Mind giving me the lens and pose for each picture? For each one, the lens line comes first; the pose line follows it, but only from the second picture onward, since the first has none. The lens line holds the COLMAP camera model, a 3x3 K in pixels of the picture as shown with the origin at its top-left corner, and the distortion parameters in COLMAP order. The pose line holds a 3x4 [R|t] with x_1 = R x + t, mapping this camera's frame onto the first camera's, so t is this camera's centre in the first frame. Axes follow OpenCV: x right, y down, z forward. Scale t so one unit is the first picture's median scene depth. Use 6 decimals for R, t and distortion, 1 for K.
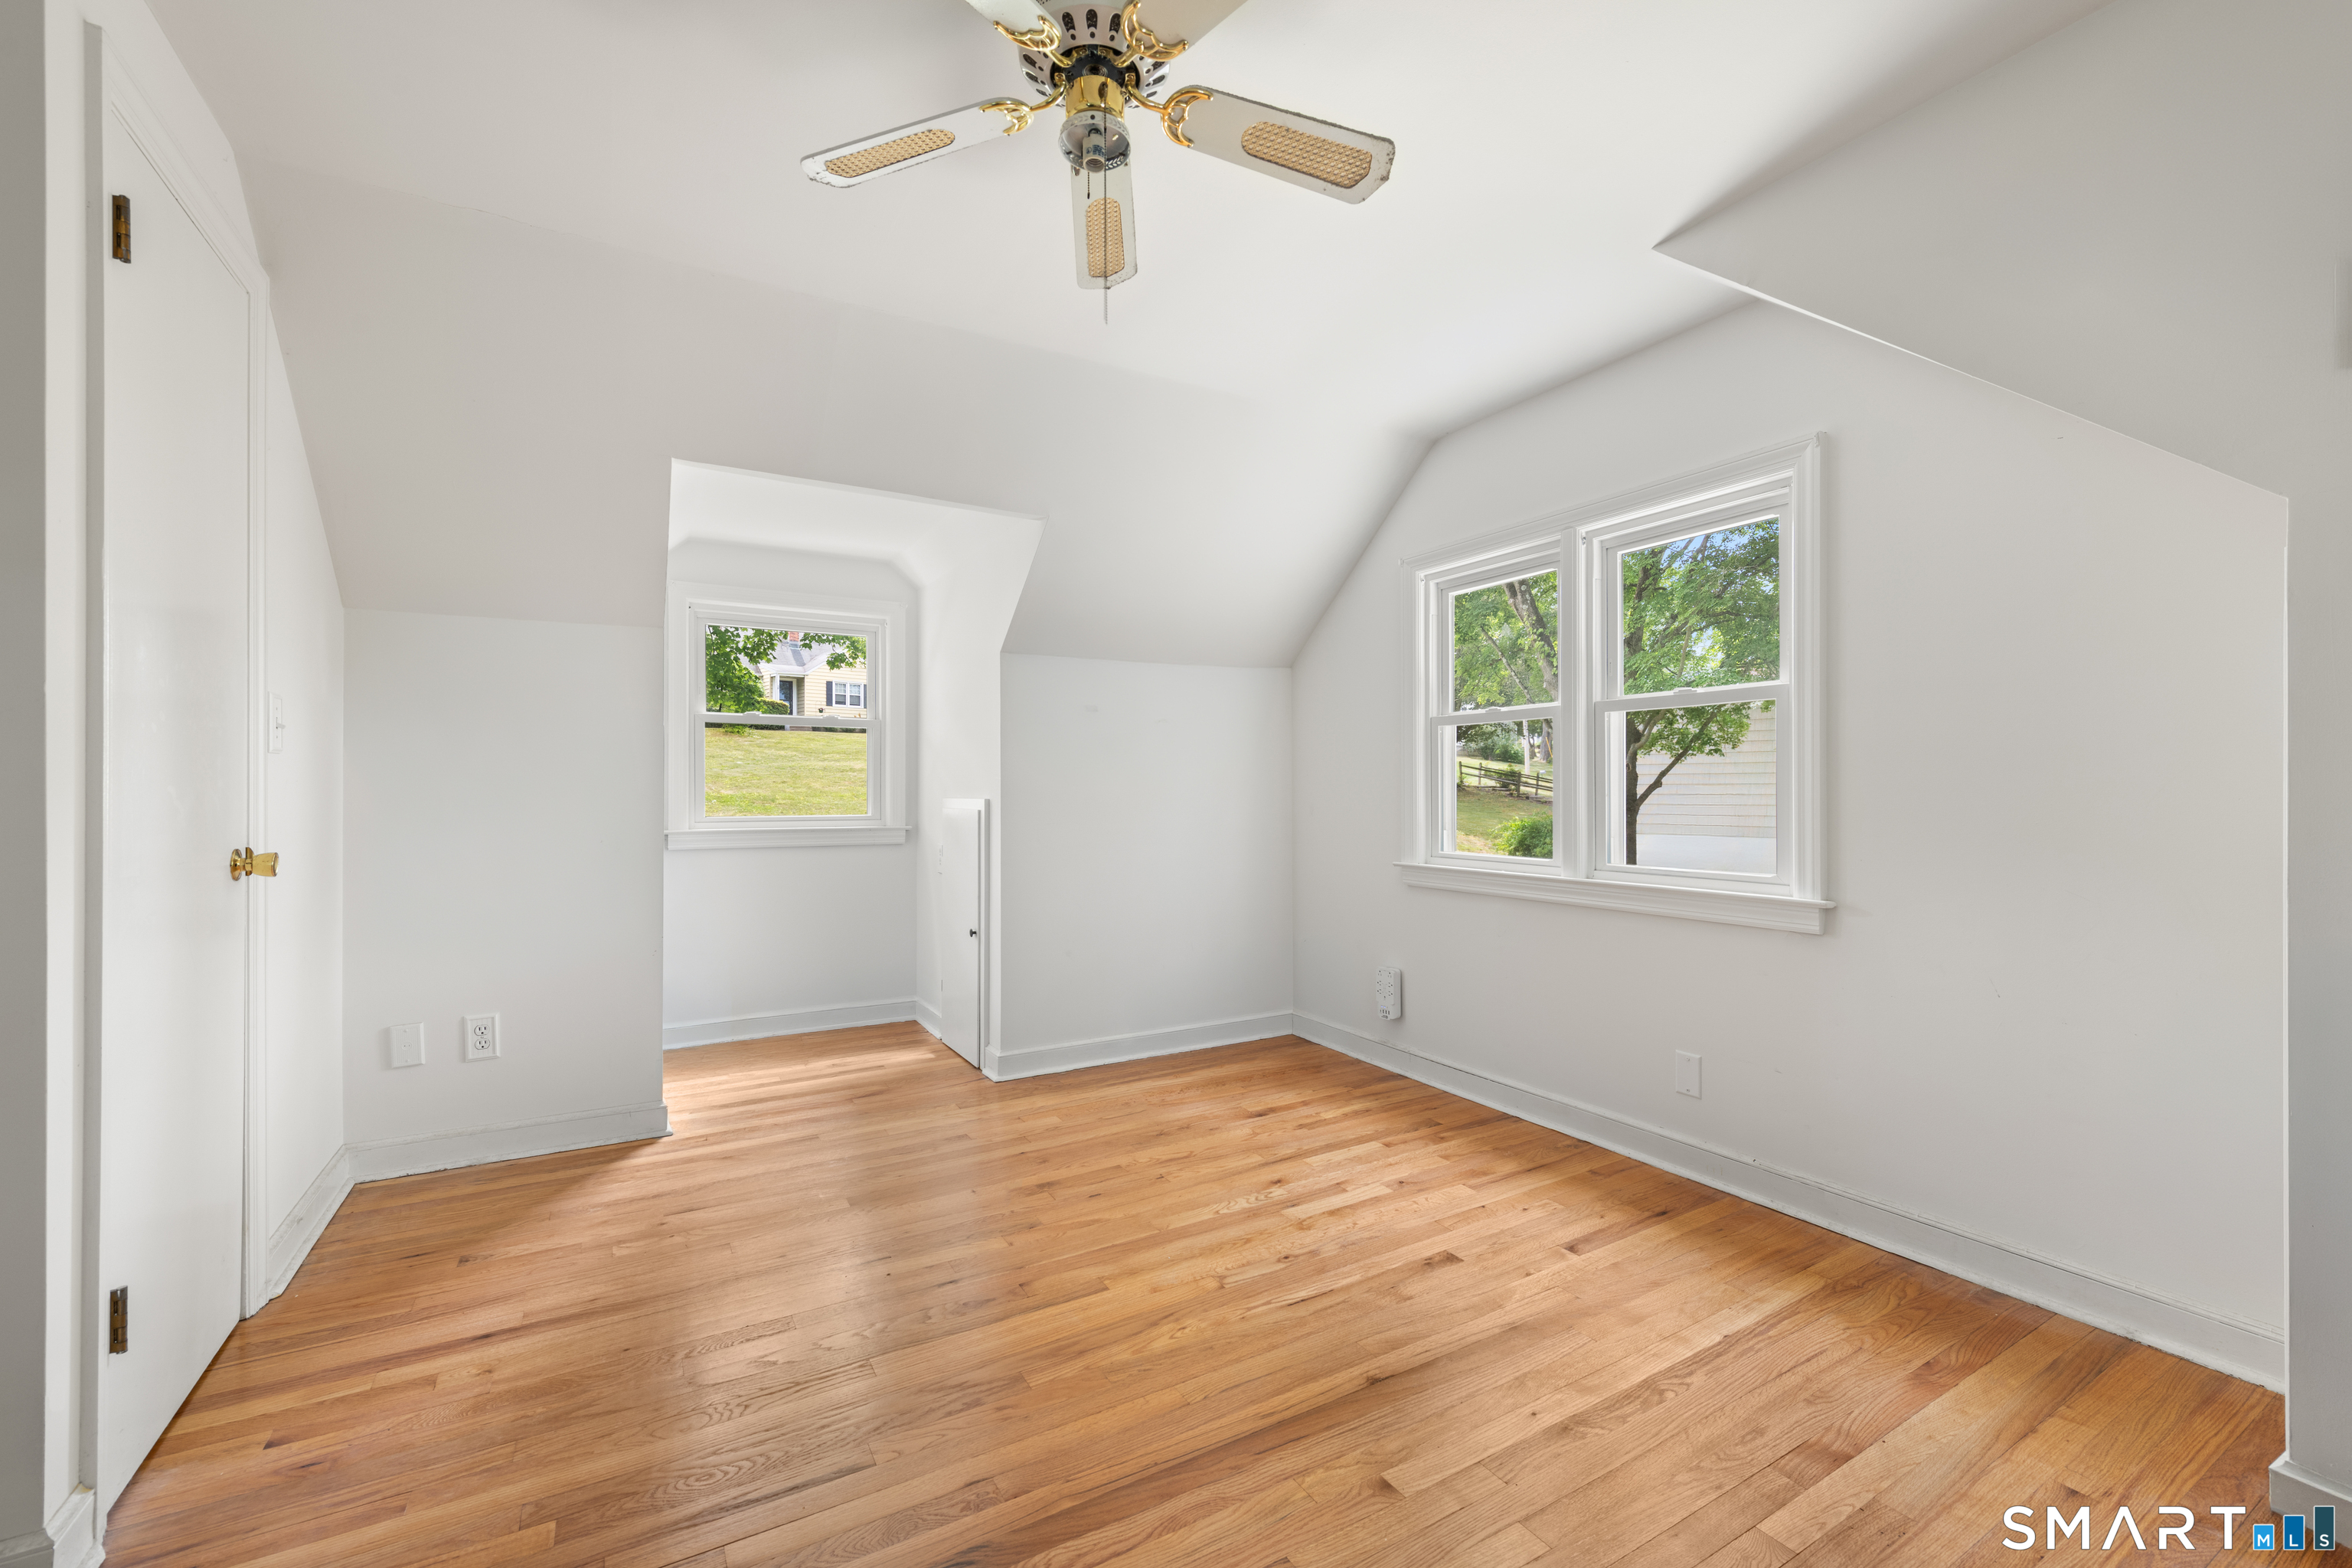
lens RADIAL K [[969.0, 0, 1170.9], [0, 969.0, 787.0], [0, 0, 1]] dist [0.001924, -0.000836]
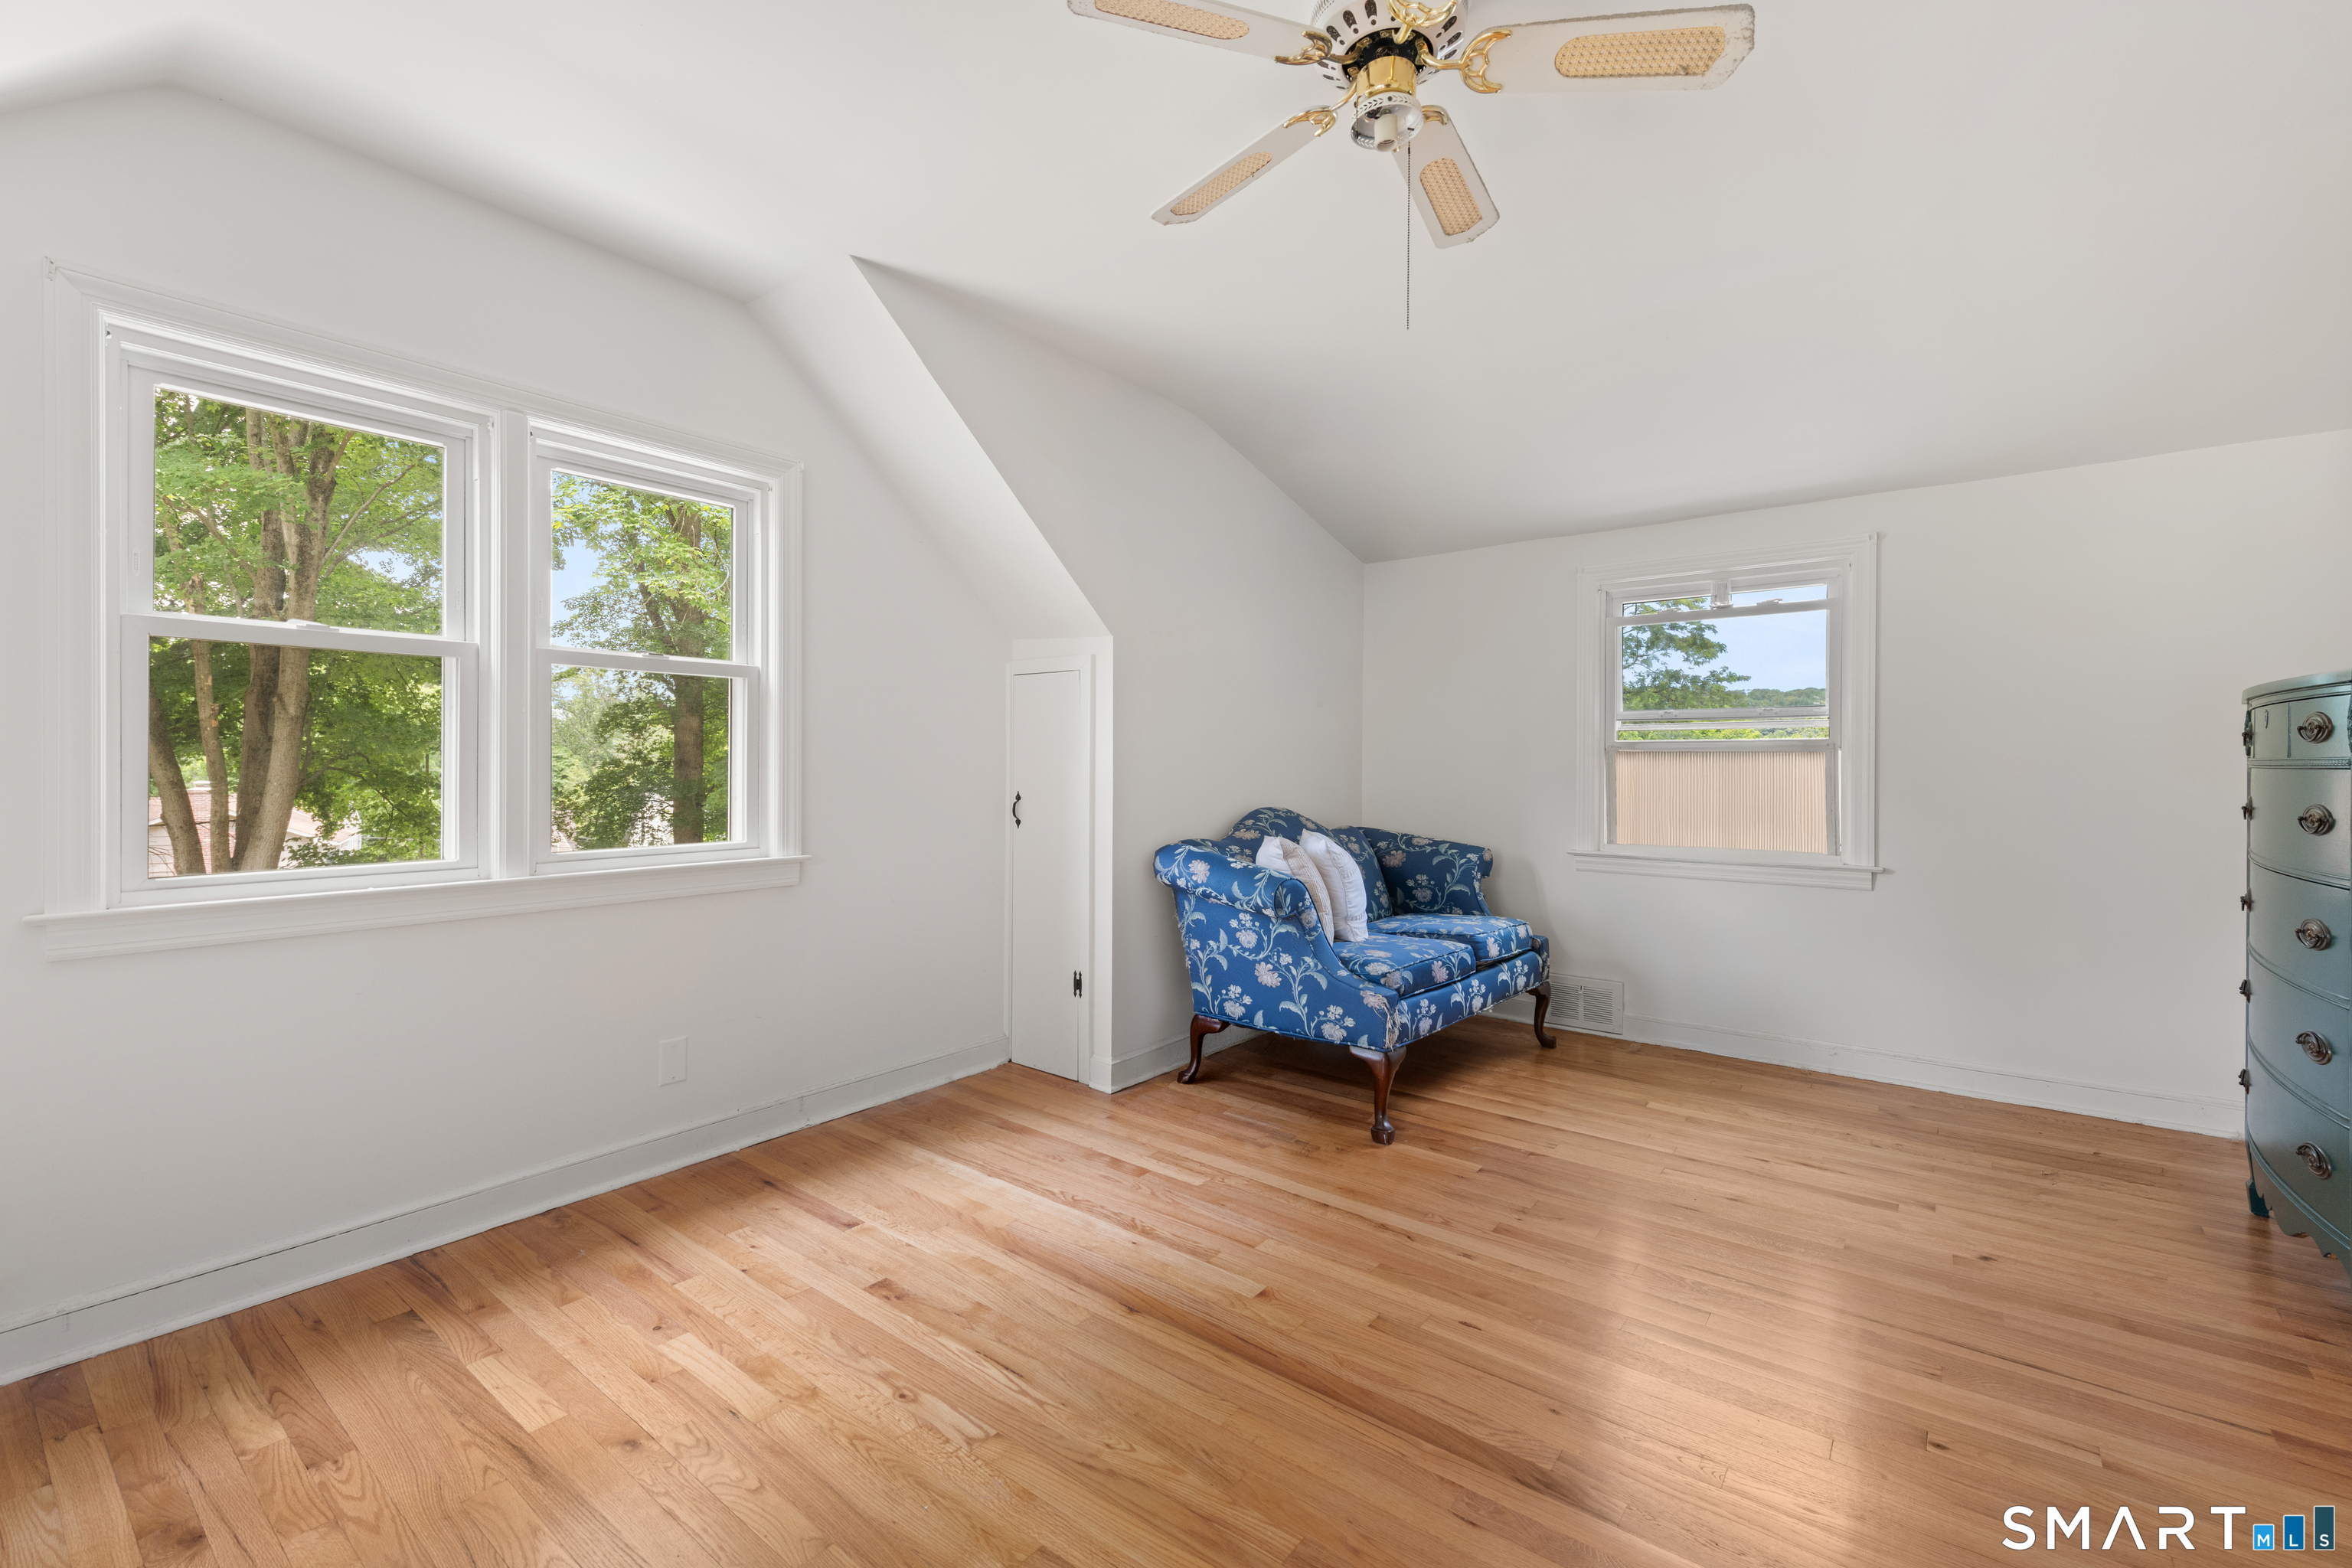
lens RADIAL K [[969.0, 0, 1176.0], [0, 969.0, 765.1], [0, 0, 1]] dist [0.001924, -0.000836]
pose [[-0.371145, -0.003603, 0.928568, -0.618141], [-0.003437, 0.999991, 0.002506, 0.002195], [-0.928569, -0.002261, -0.371154, 1.041517]]
